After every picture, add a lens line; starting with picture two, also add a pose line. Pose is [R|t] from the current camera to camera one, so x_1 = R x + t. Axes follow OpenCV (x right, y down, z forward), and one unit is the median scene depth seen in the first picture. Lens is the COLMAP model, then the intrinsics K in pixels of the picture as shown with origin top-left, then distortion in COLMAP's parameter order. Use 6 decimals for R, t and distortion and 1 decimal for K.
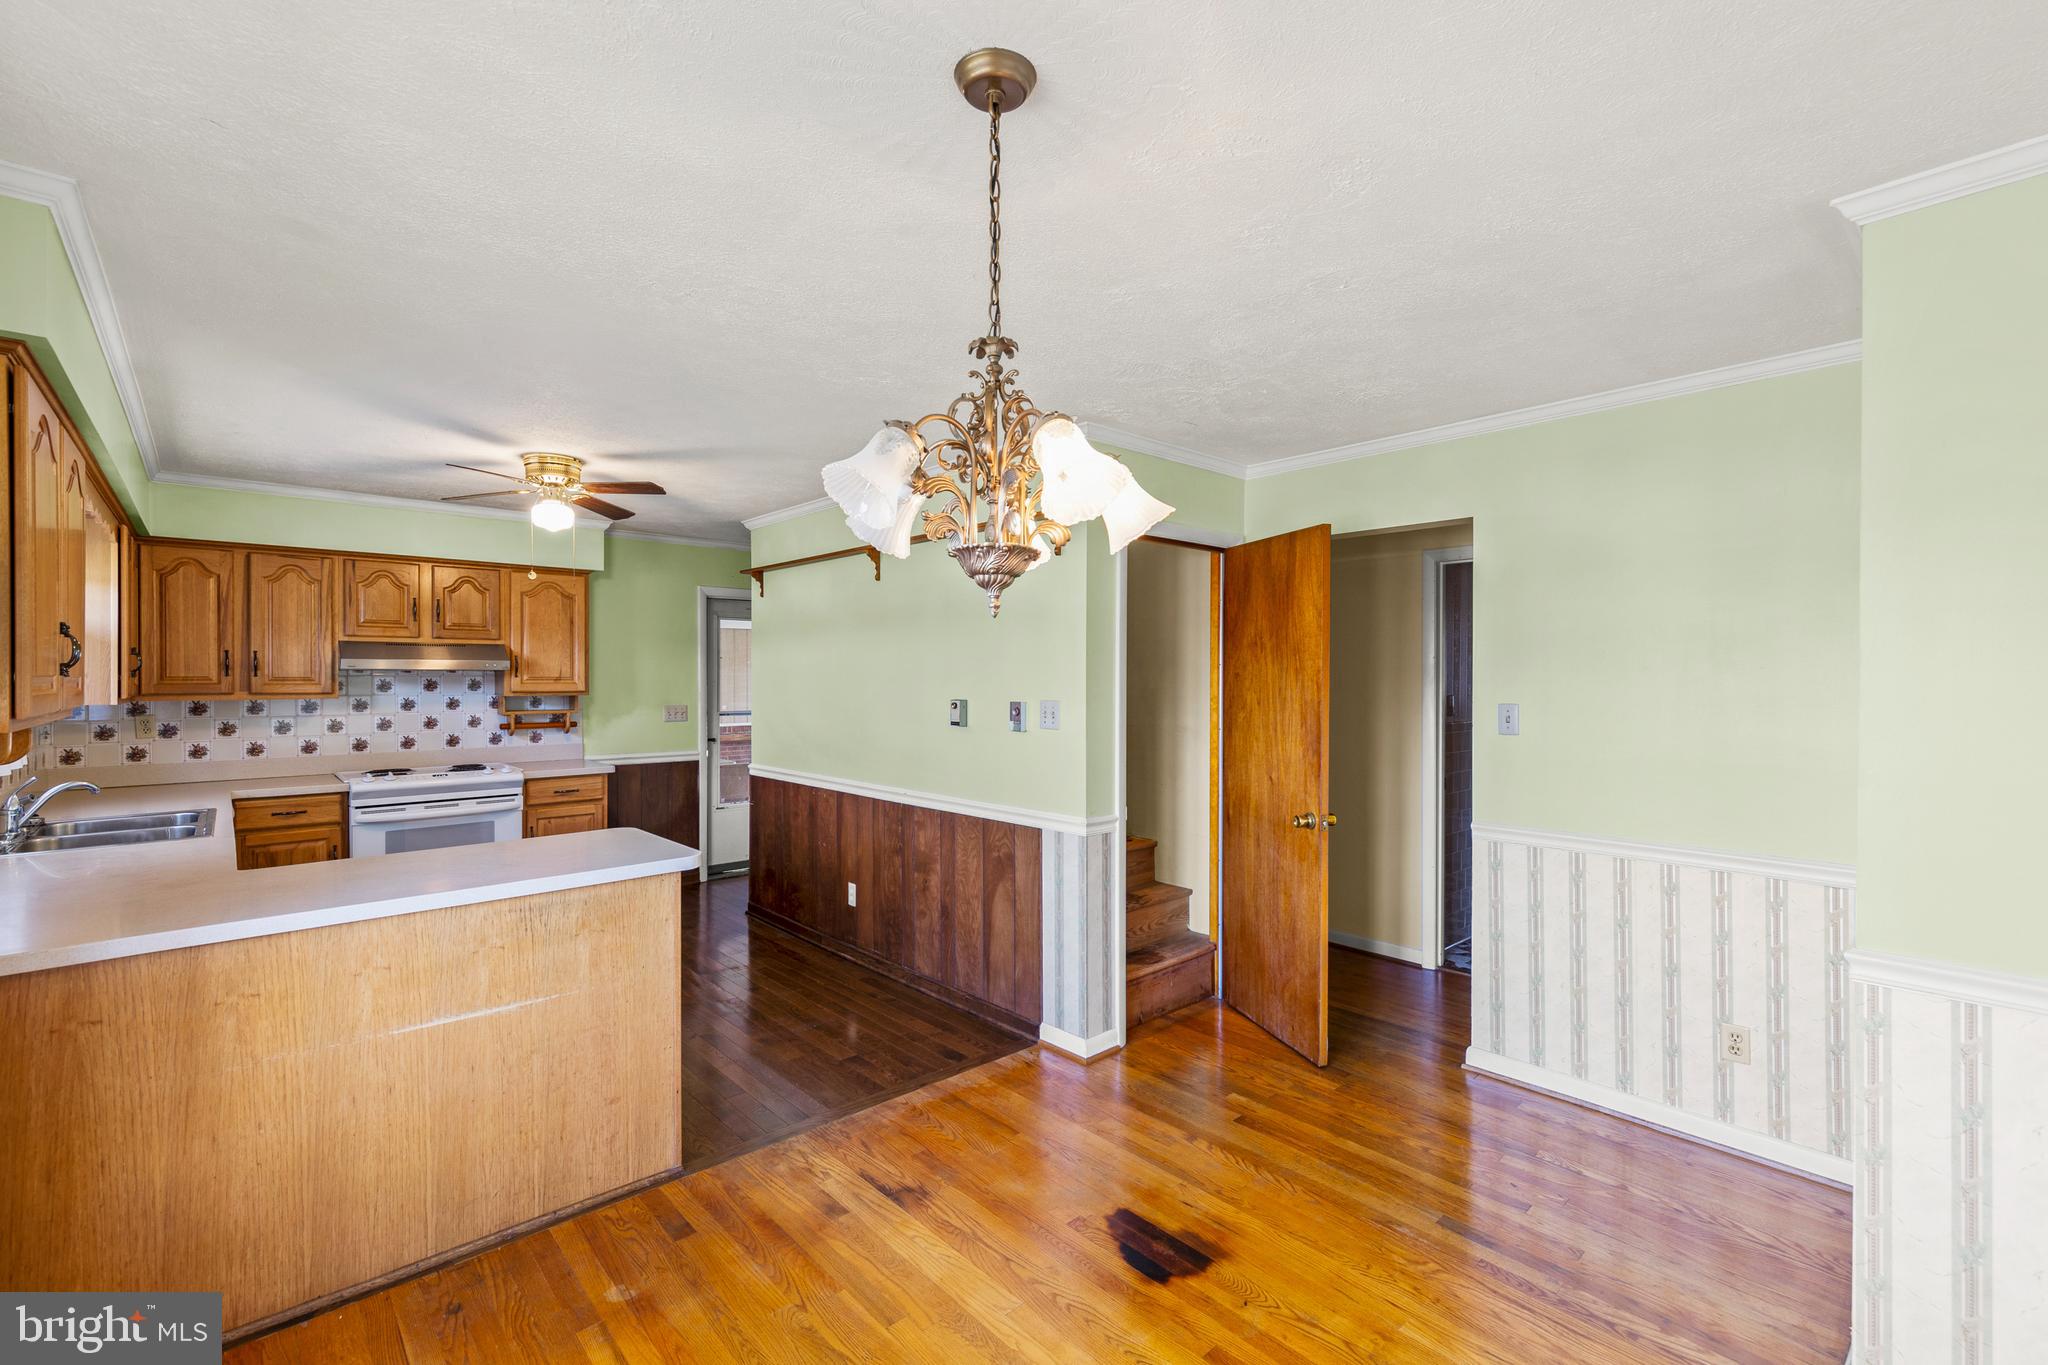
lens RADIAL K [[882.4, 0, 1017.4], [0, 882.4, 685.7], [0, 0, 1]] dist [0.009114, -0.000928]
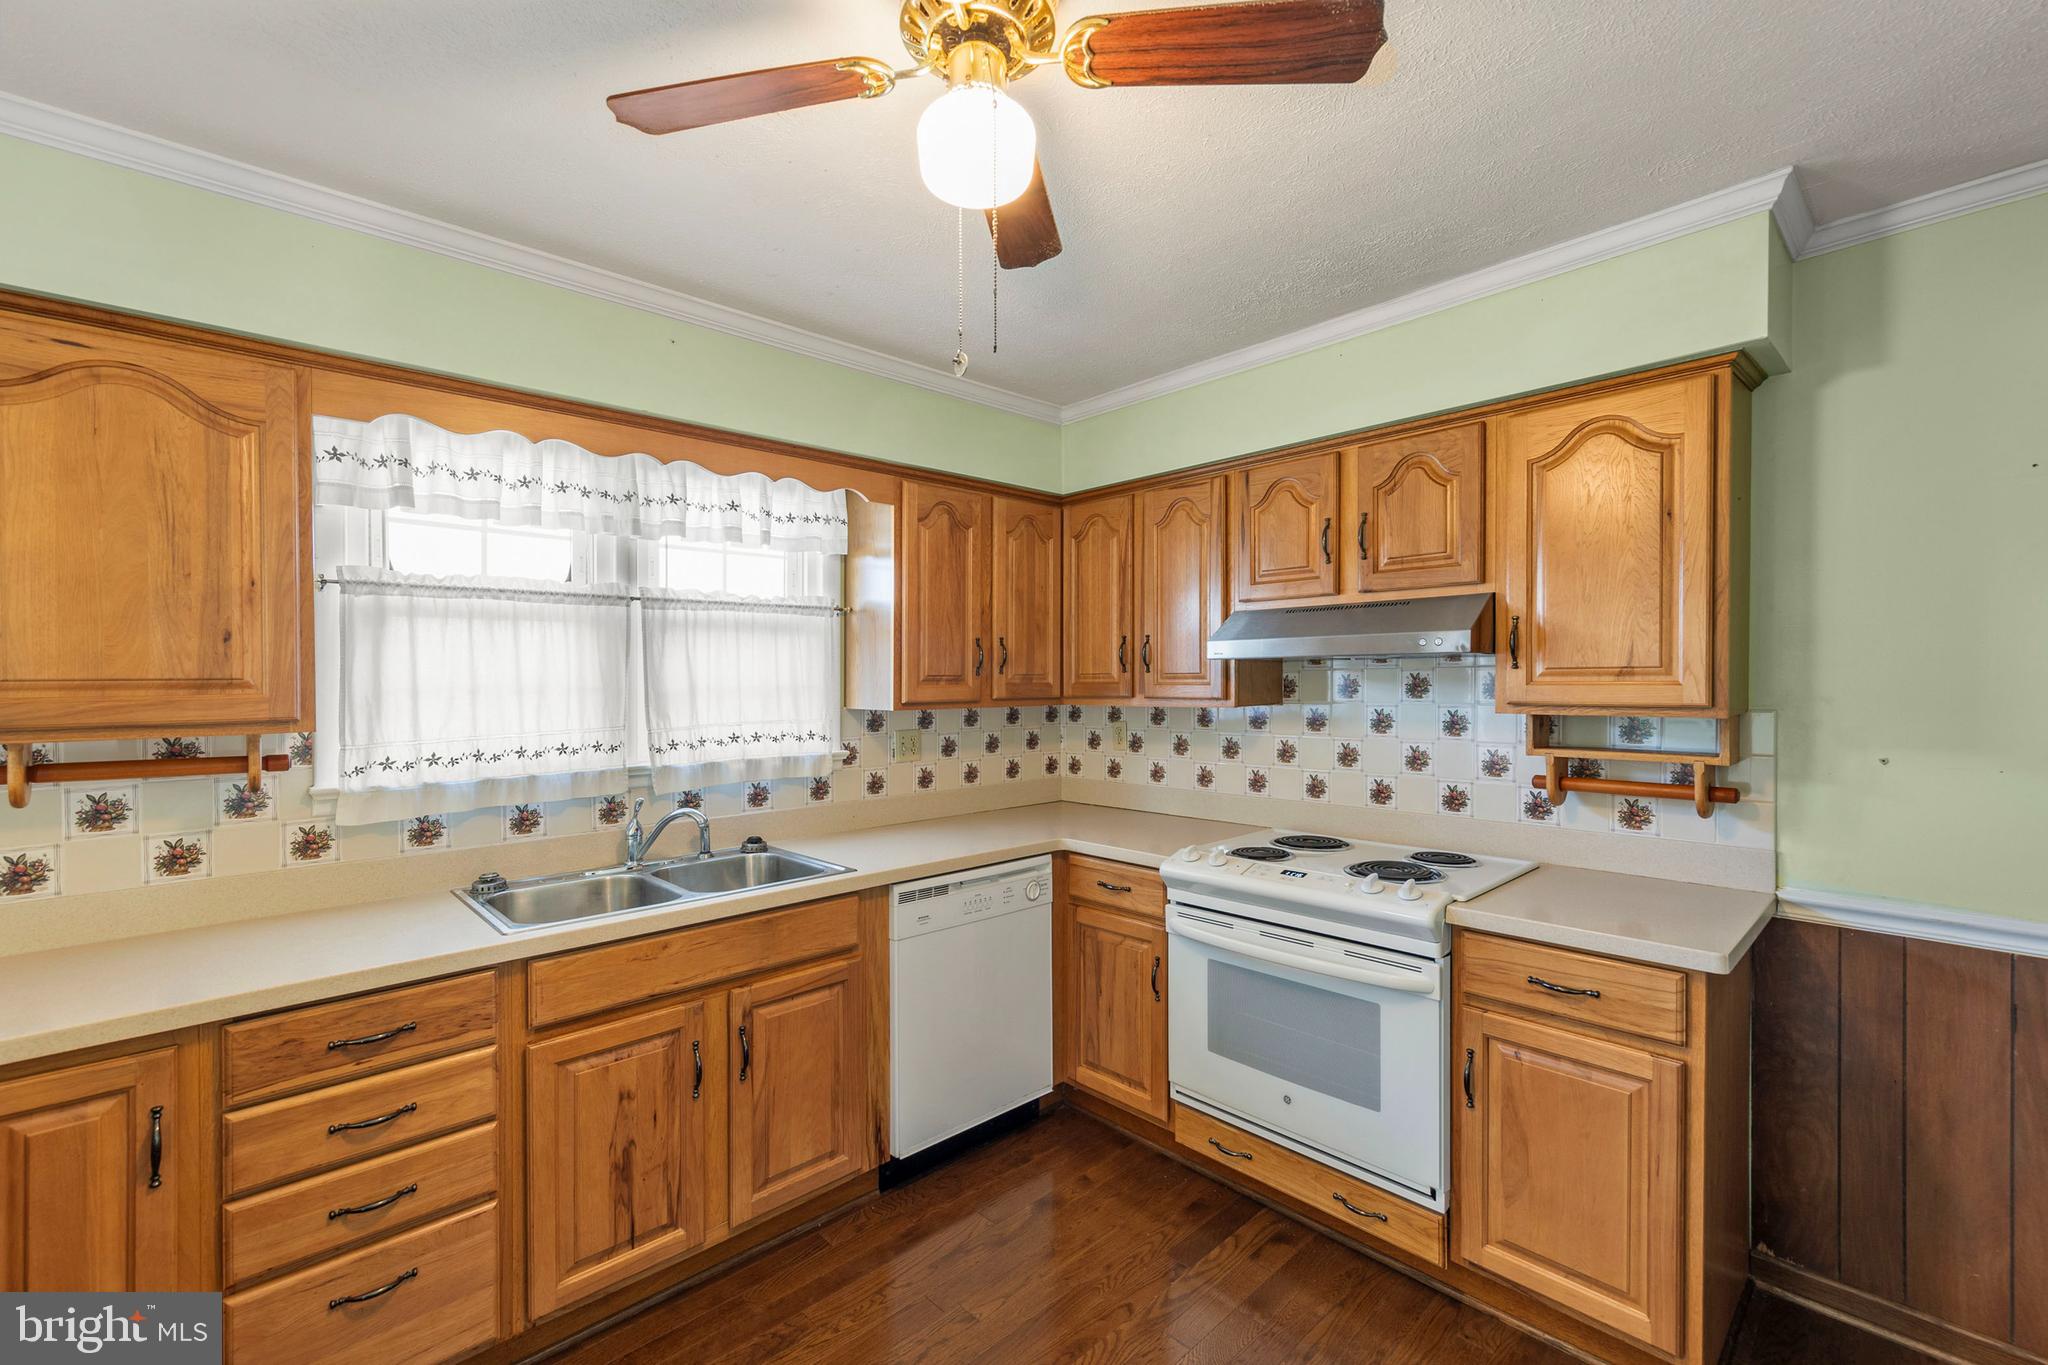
lens RADIAL K [[882.4, 0, 1022.4], [0, 882.4, 682.3], [0, 0, 1]] dist [0.009114, -0.000928]
pose [[0.017869, 0.005341, -0.999826, -0.167090], [-0.001770, 0.999984, 0.005310, -0.005435], [0.999839, 0.001675, 0.017879, 0.820274]]
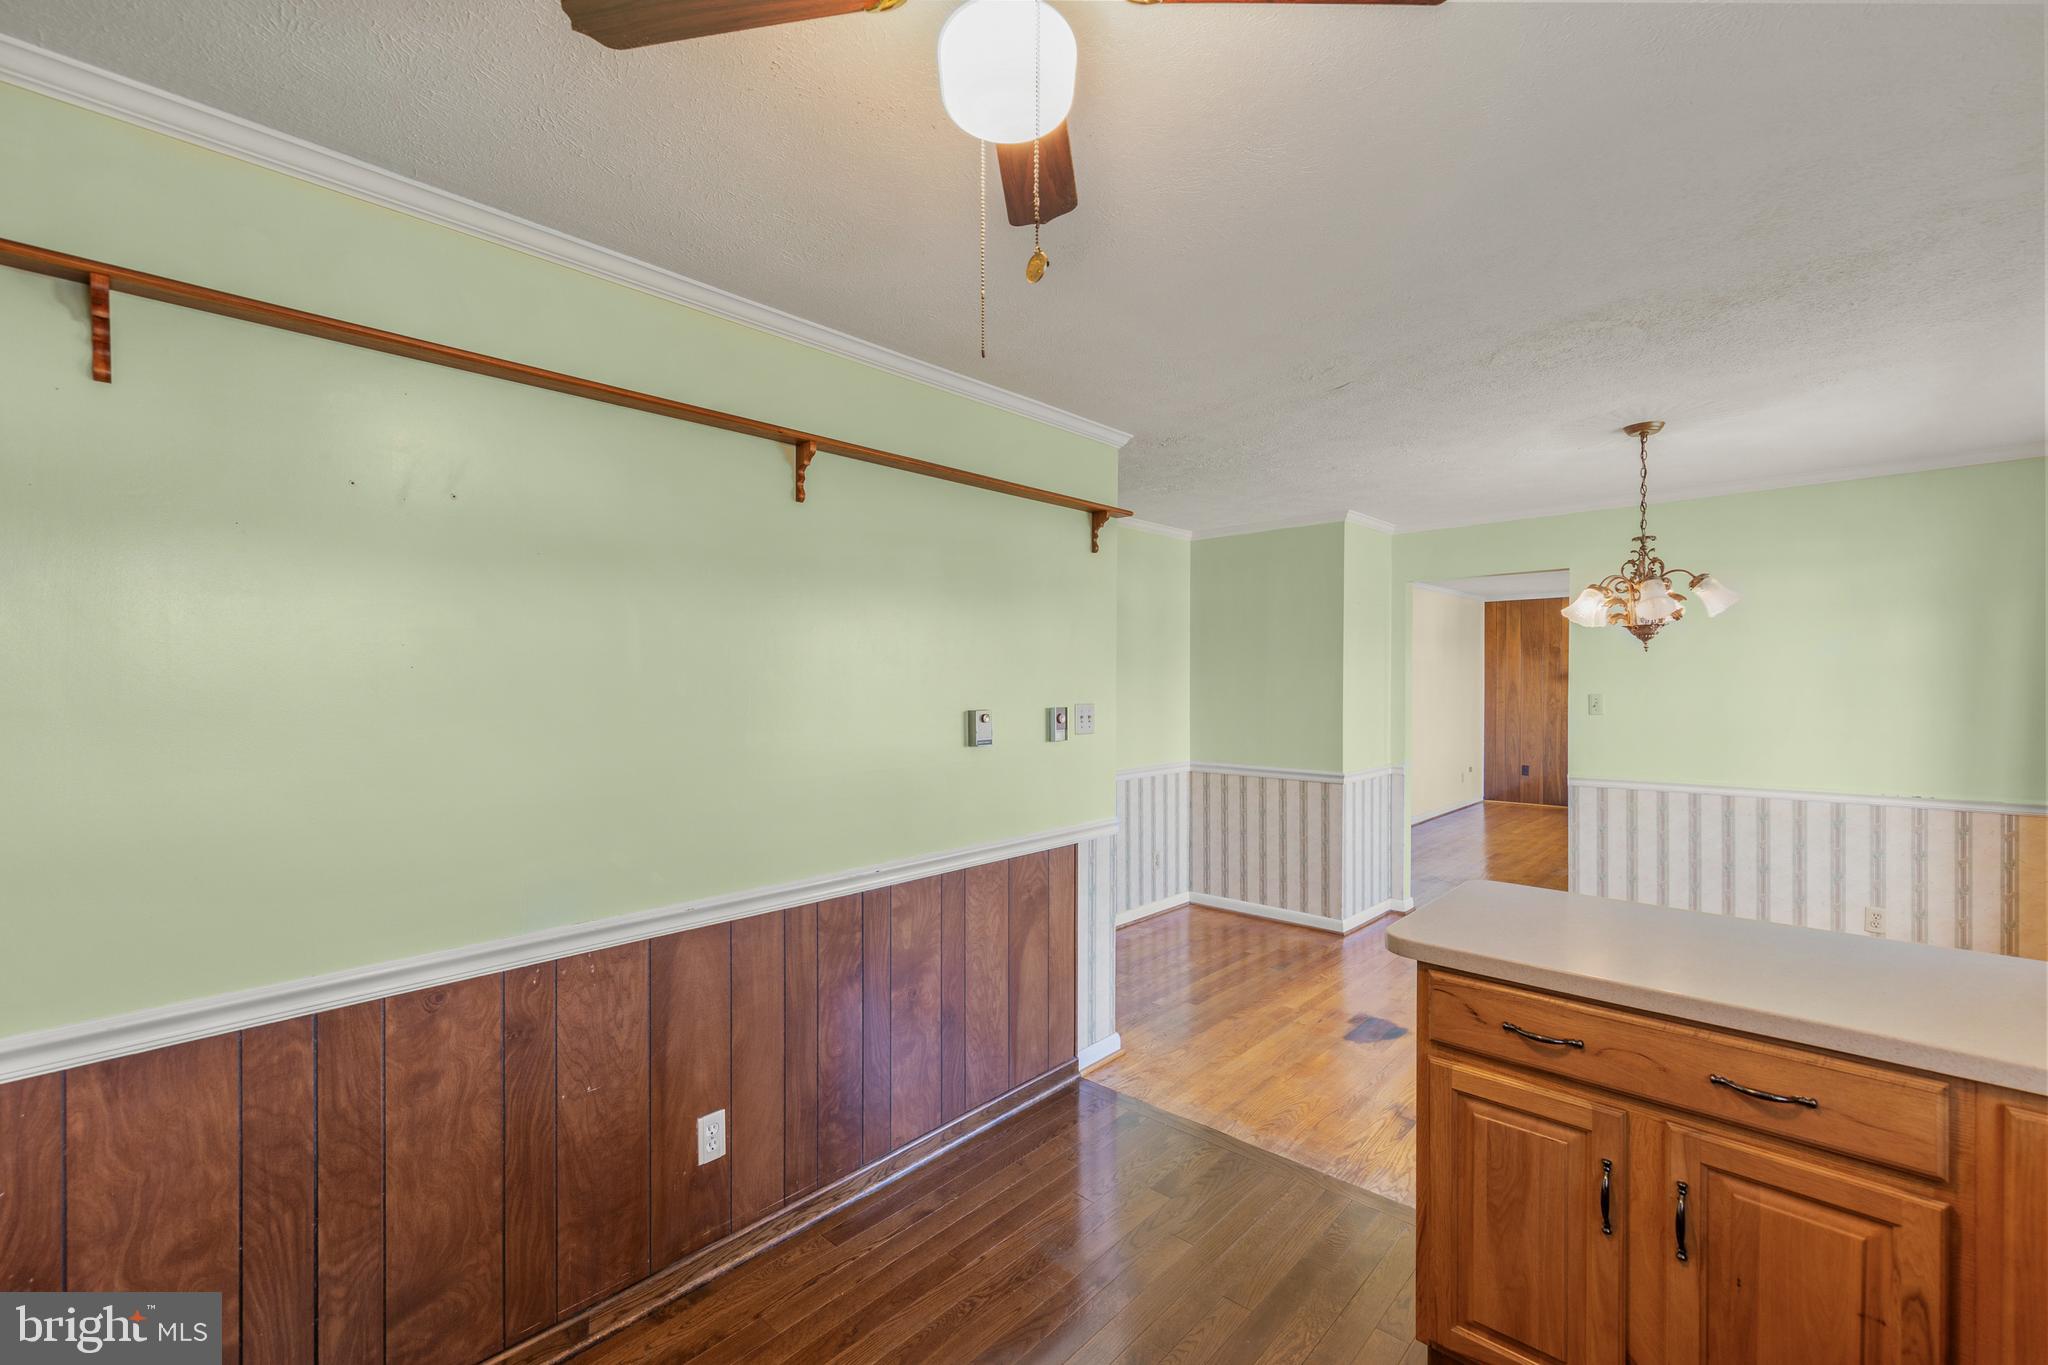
lens RADIAL K [[882.4, 0, 1009.2], [0, 882.4, 698.9], [0, 0, 1]] dist [0.009114, -0.000928]
pose [[-0.088398, -0.017661, 0.995929, -0.640731], [0.020796, 0.999592, 0.019572, -0.005645], [-0.995868, 0.022442, -0.087995, 0.834785]]
